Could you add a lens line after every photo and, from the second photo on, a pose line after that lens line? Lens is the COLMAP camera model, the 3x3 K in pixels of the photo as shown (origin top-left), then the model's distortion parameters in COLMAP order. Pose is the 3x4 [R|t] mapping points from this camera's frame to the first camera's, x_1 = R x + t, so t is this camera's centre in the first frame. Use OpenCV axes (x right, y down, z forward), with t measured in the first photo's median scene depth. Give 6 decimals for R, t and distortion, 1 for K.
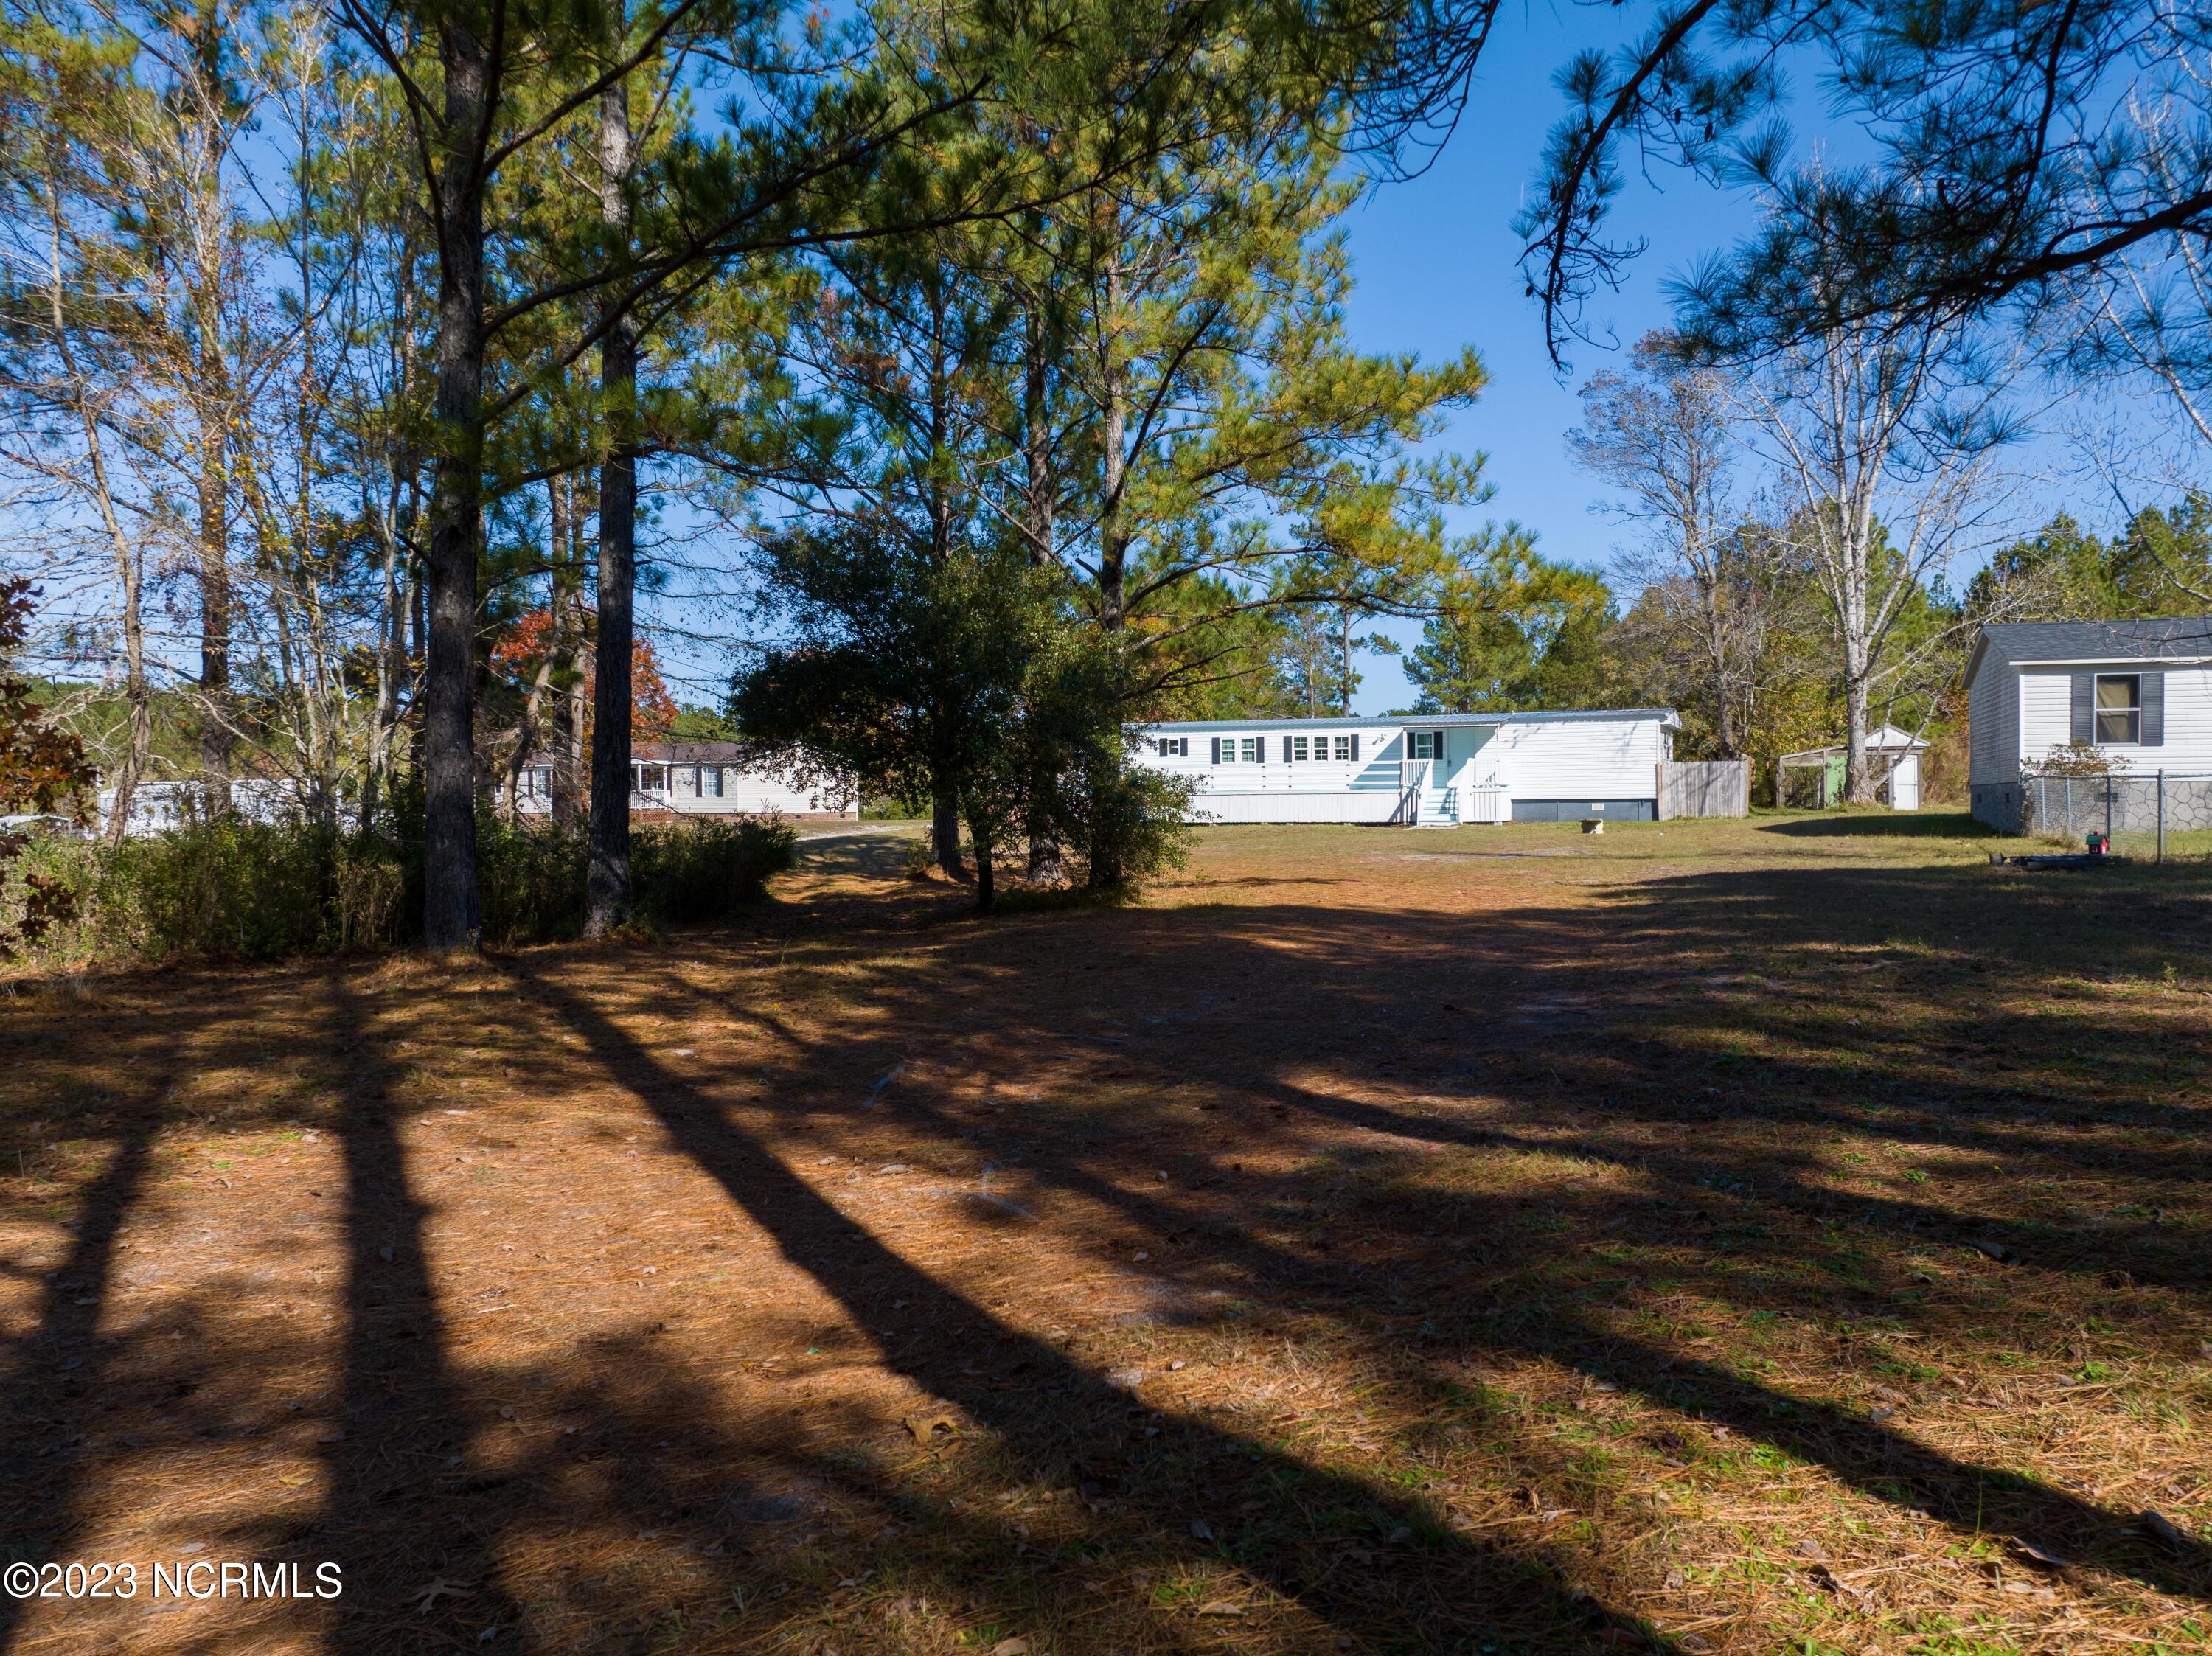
lens RADIAL K [[1559.5, 0, 1106.0], [0, 1559.5, 828.0], [0, 0, 1]] dist [-0.026080, -0.000219]
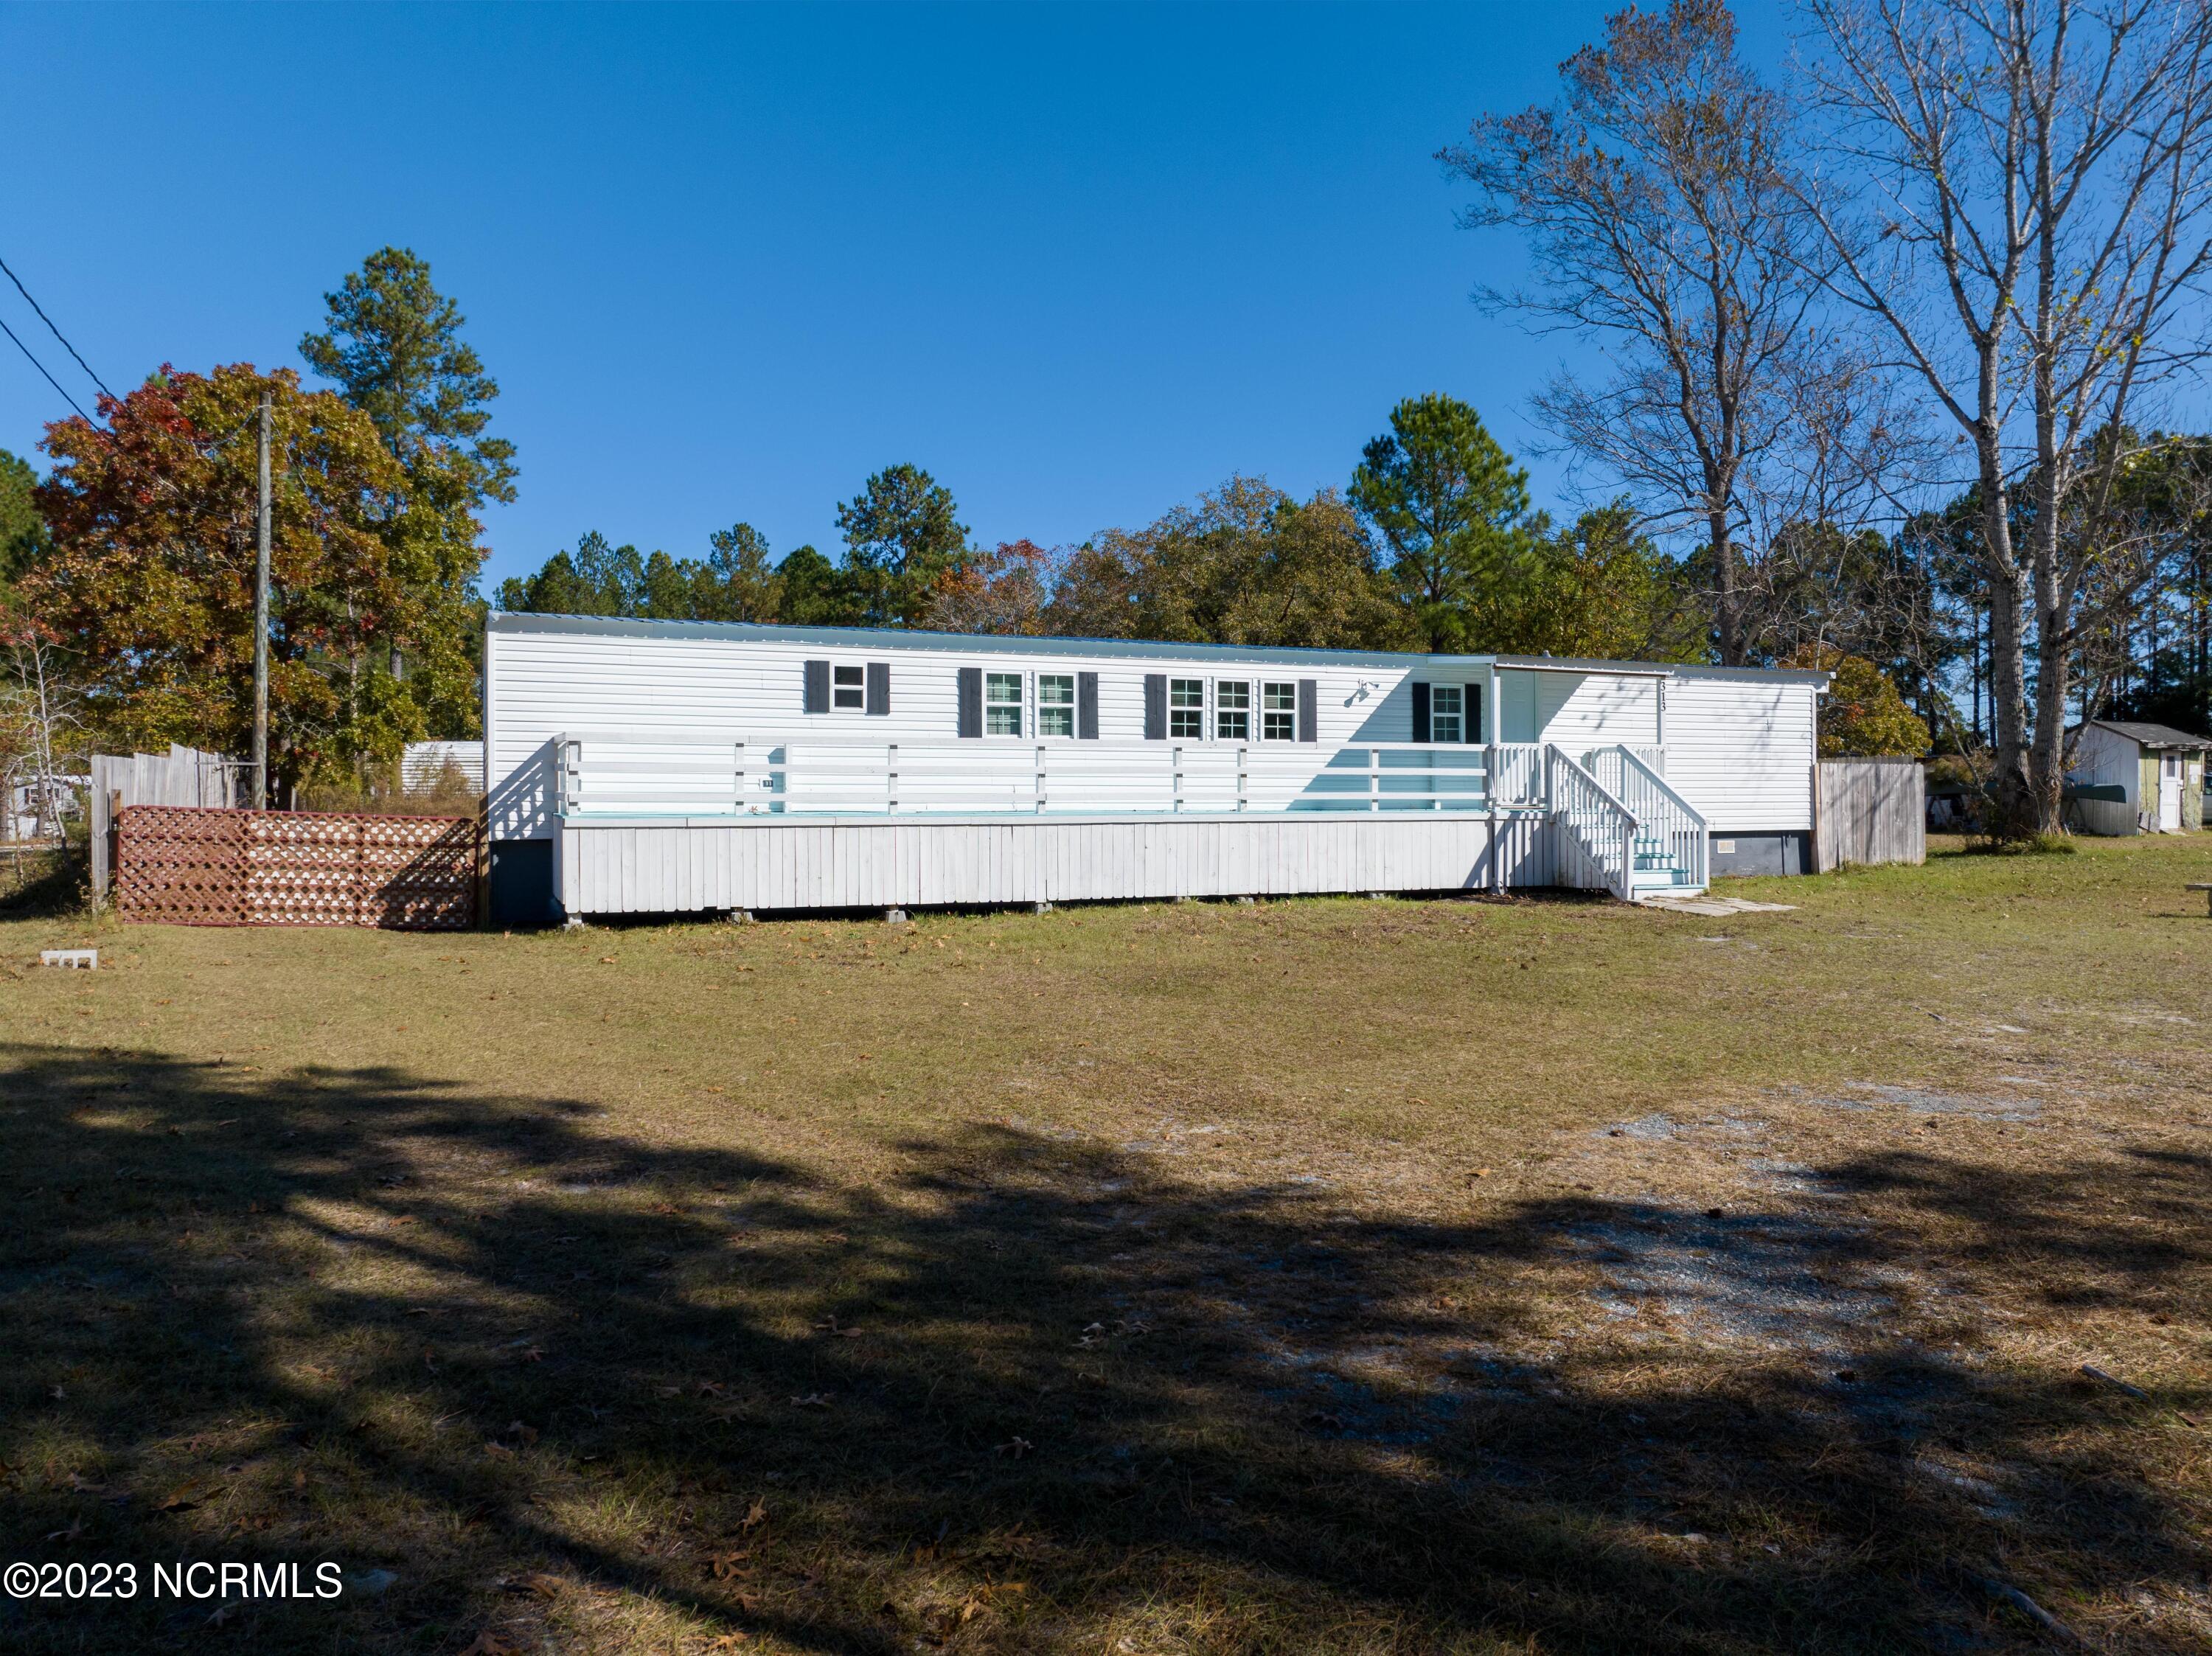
lens RADIAL K [[1562.5, 0, 1106.0], [0, 1562.5, 828.0], [0, 0, 1]] dist [-0.033456, 0.001922]
pose [[0.671599, -0.005469, 0.740895, -0.188487], [0.010102, 0.999947, -0.001776, -0.019426], [-0.740846, 0.008678, 0.671619, 0.747186]]
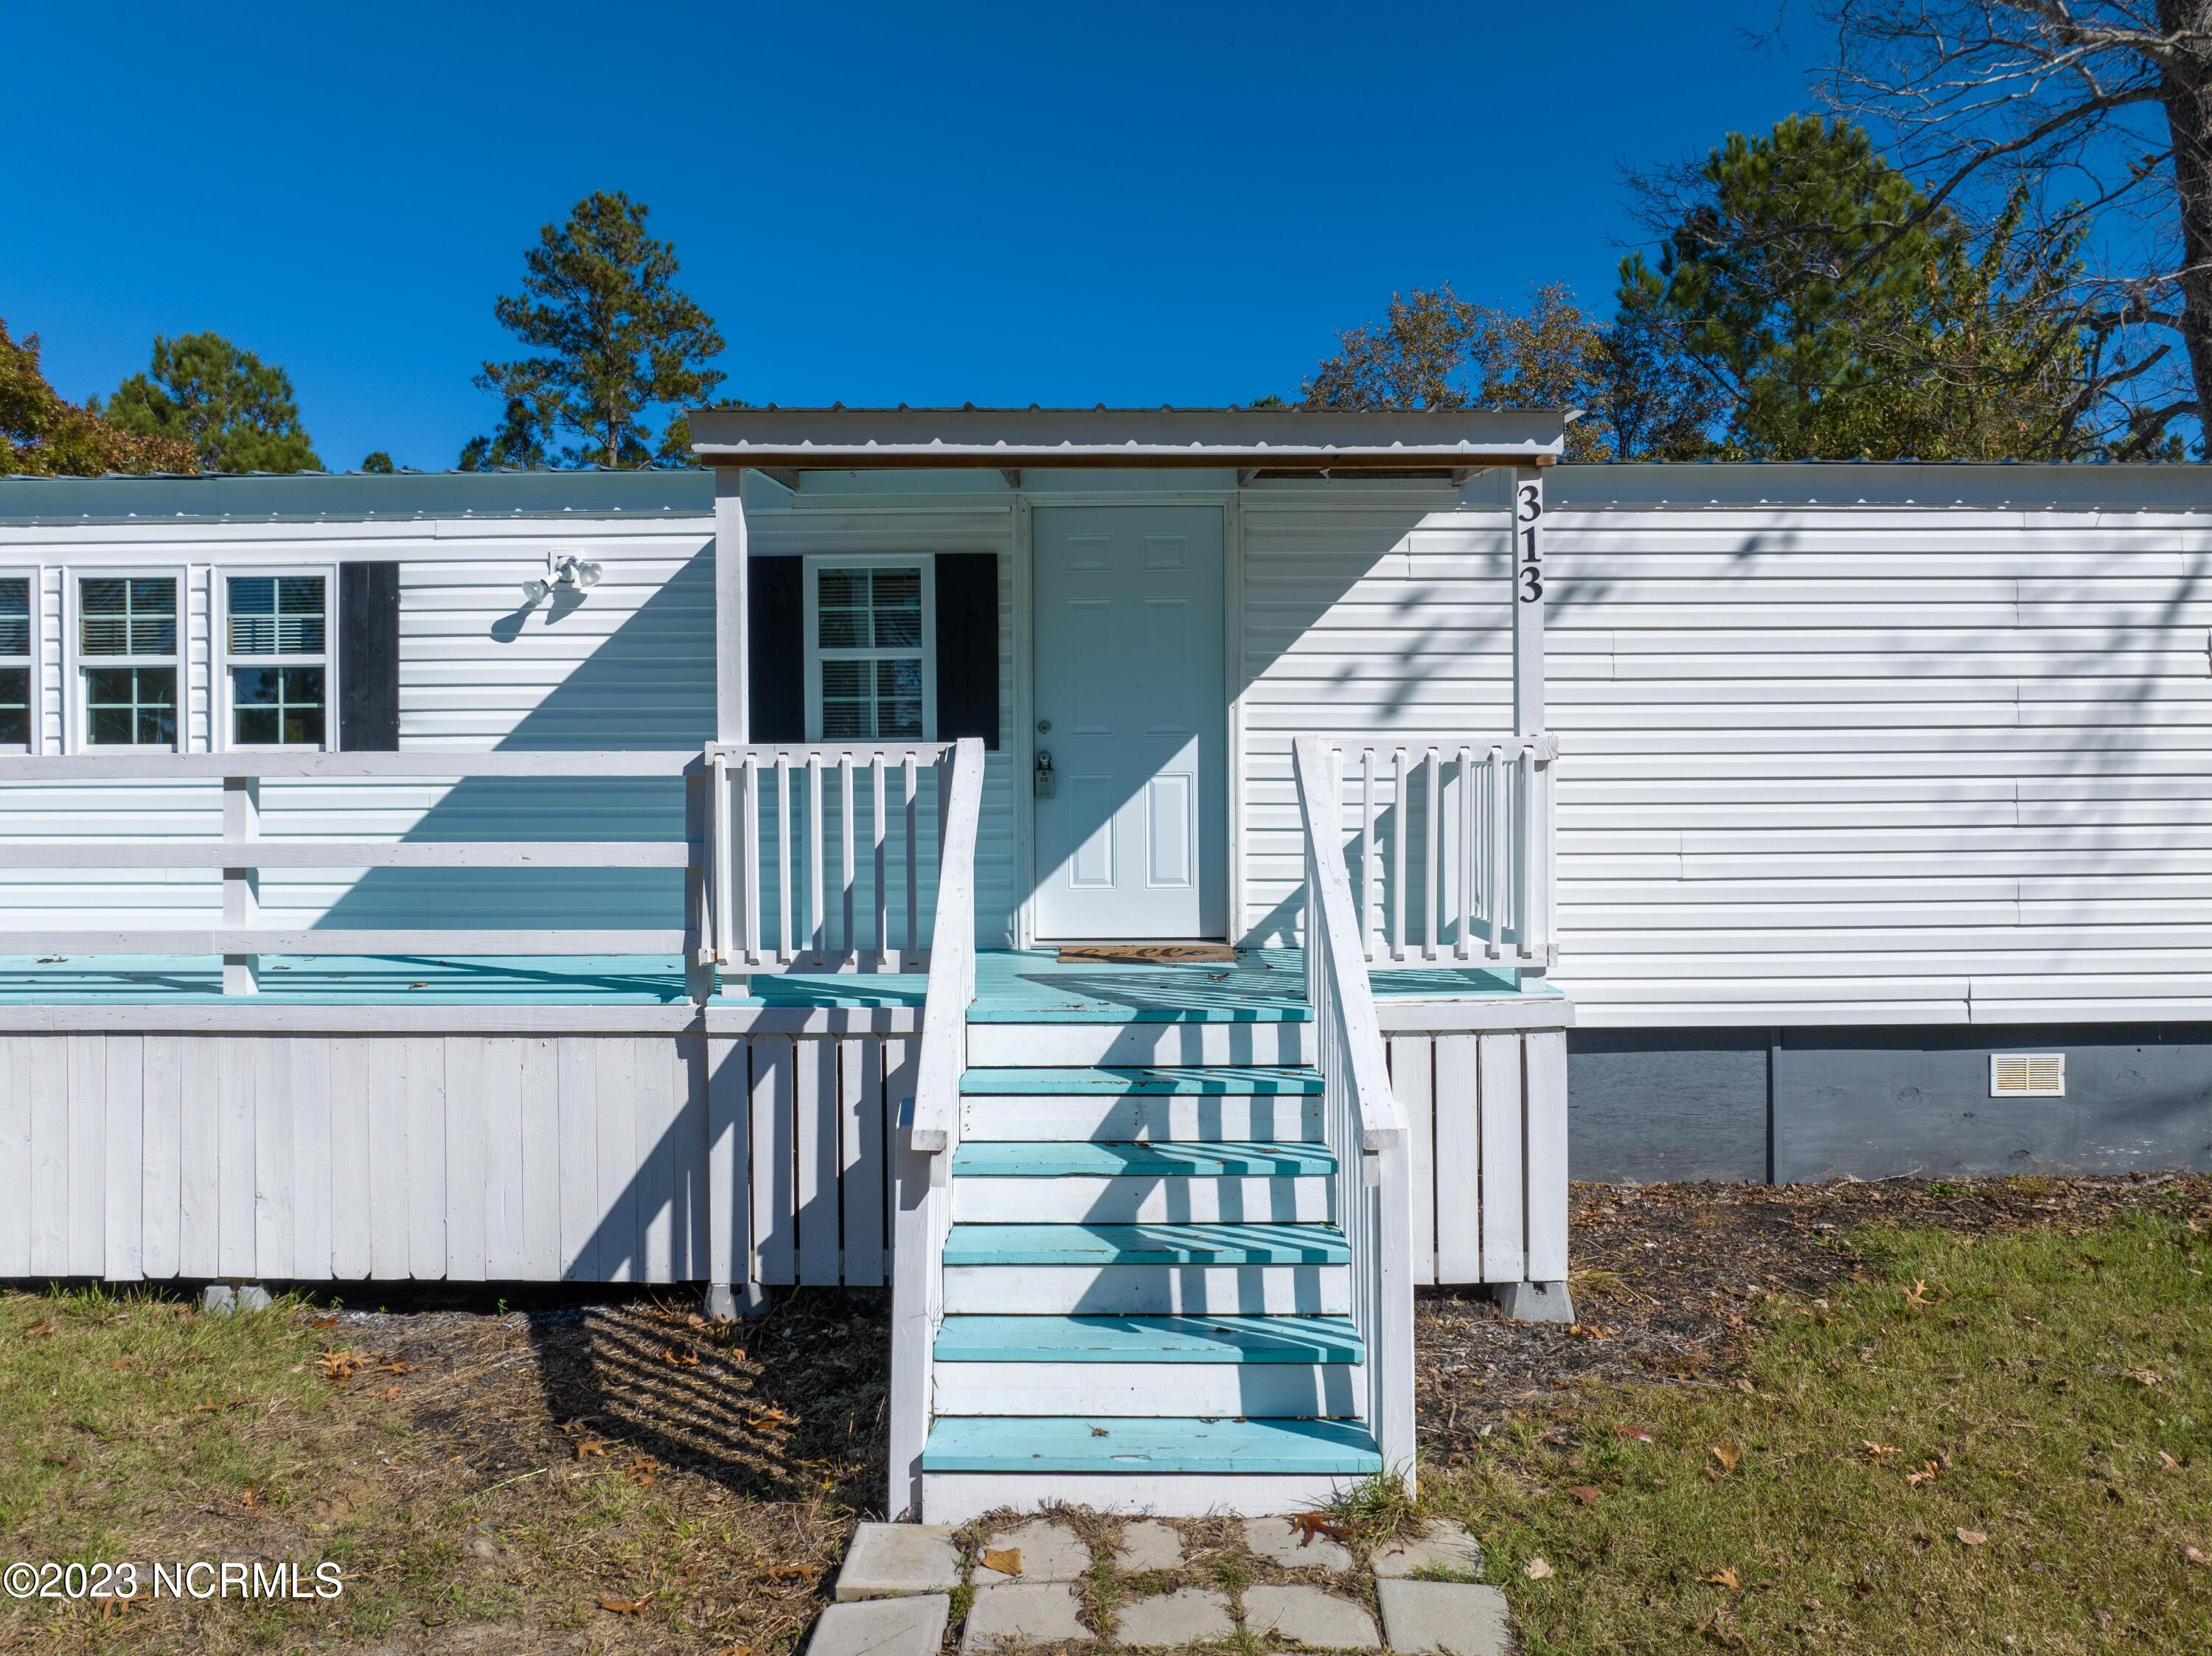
lens RADIAL K [[1562.5, 0, 1106.0], [0, 1562.5, 828.0], [0, 0, 1]] dist [-0.033456, 0.001922]
pose [[0.908580, -0.004111, 0.417691, 0.159476], [0.004871, 0.999988, -0.000753, -0.035255], [-0.417683, 0.002719, 0.908589, 0.835039]]
